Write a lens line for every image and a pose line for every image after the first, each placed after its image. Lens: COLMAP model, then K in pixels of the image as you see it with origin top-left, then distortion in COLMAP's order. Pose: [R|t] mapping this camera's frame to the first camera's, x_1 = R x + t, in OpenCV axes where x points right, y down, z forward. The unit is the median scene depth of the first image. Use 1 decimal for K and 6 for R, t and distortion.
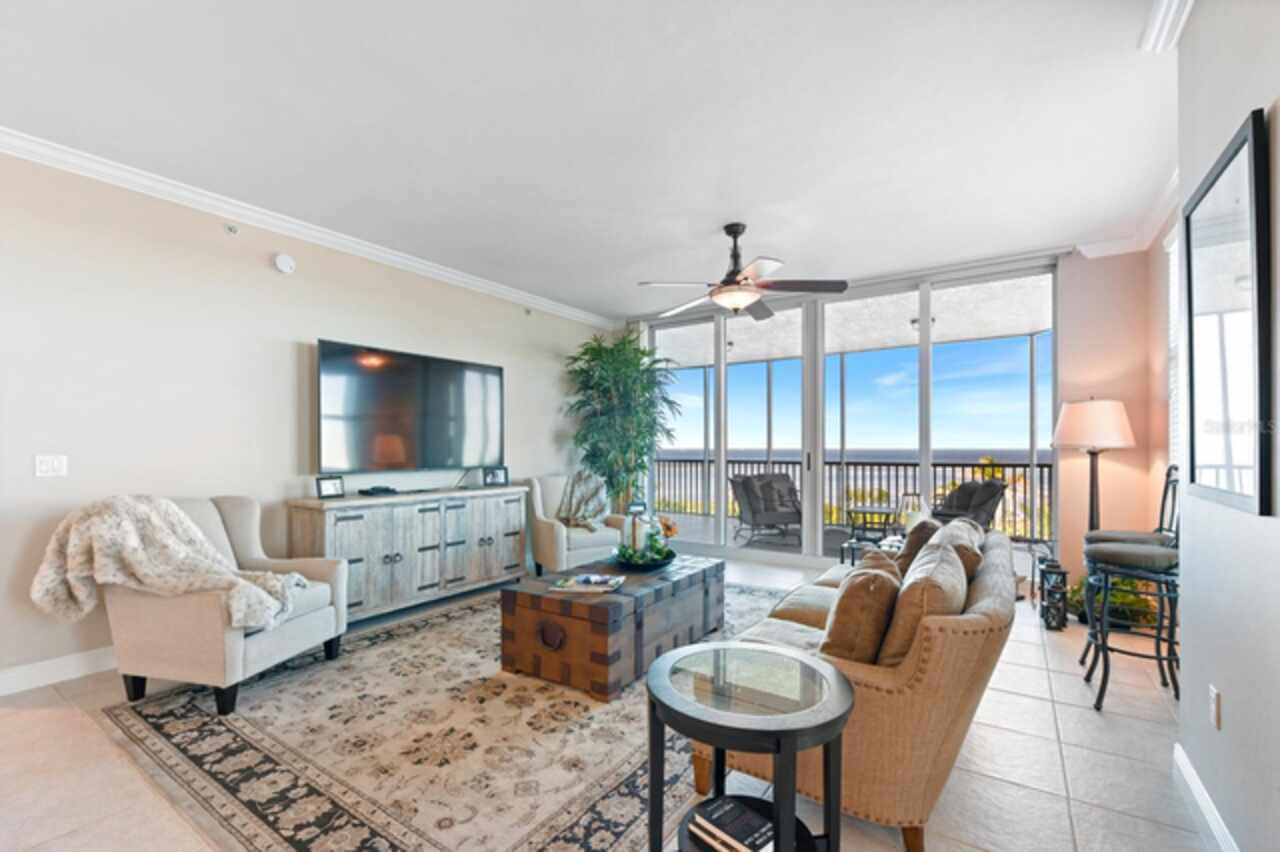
lens RADIAL K [[554.1, 0, 635.9], [0, 554.1, 457.0], [0, 0, 1]] dist [-0.000298, -0.000026]
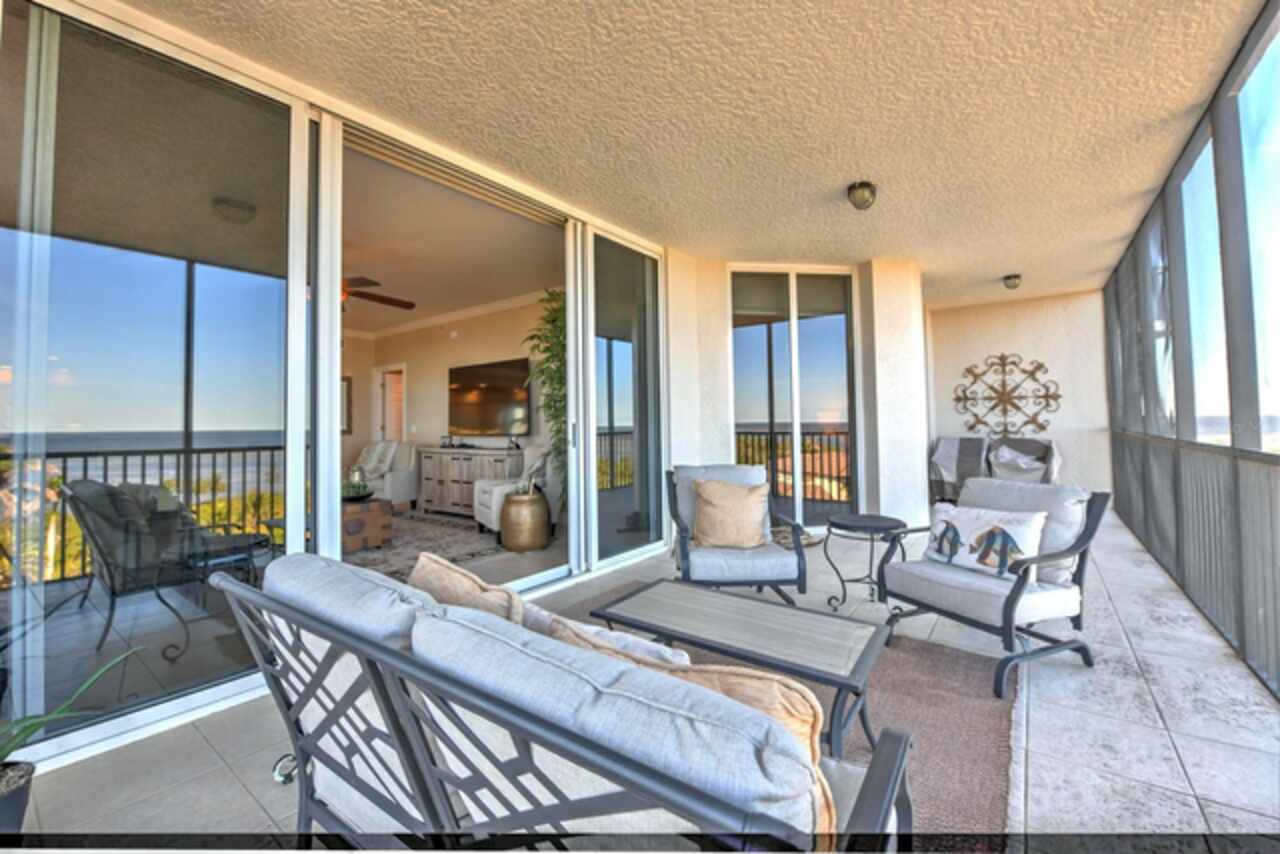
lens RADIAL K [[531.5, 0, 640.0], [0, 531.5, 427.0], [0, 0, 1]] dist [-0.001143, -0.000294]
pose [[-0.040481, 0.014401, -0.999077, 1.302645], [0.003986, 0.999891, 0.014251, -0.024783], [0.999172, -0.003406, -0.040534, 1.726831]]
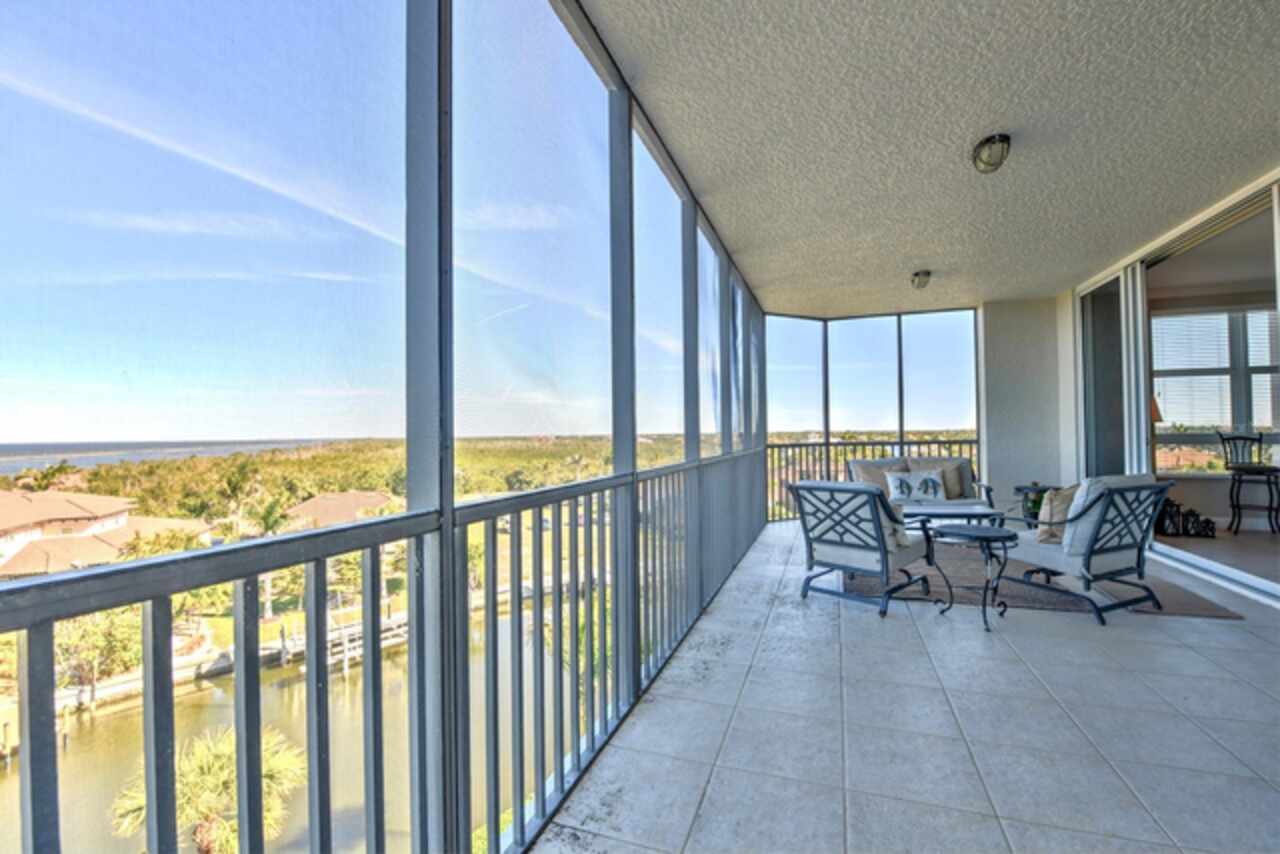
lens RADIAL K [[550.1, 0, 640.0], [0, 550.1, 427.0], [0, 0, 1]] dist [-0.000447, -0.000099]
pose [[-0.249097, 0.015641, 0.968352, -0.506580], [0.017852, 0.999774, -0.011556, -0.030513], [-0.968314, 0.014408, -0.249320, 2.942931]]
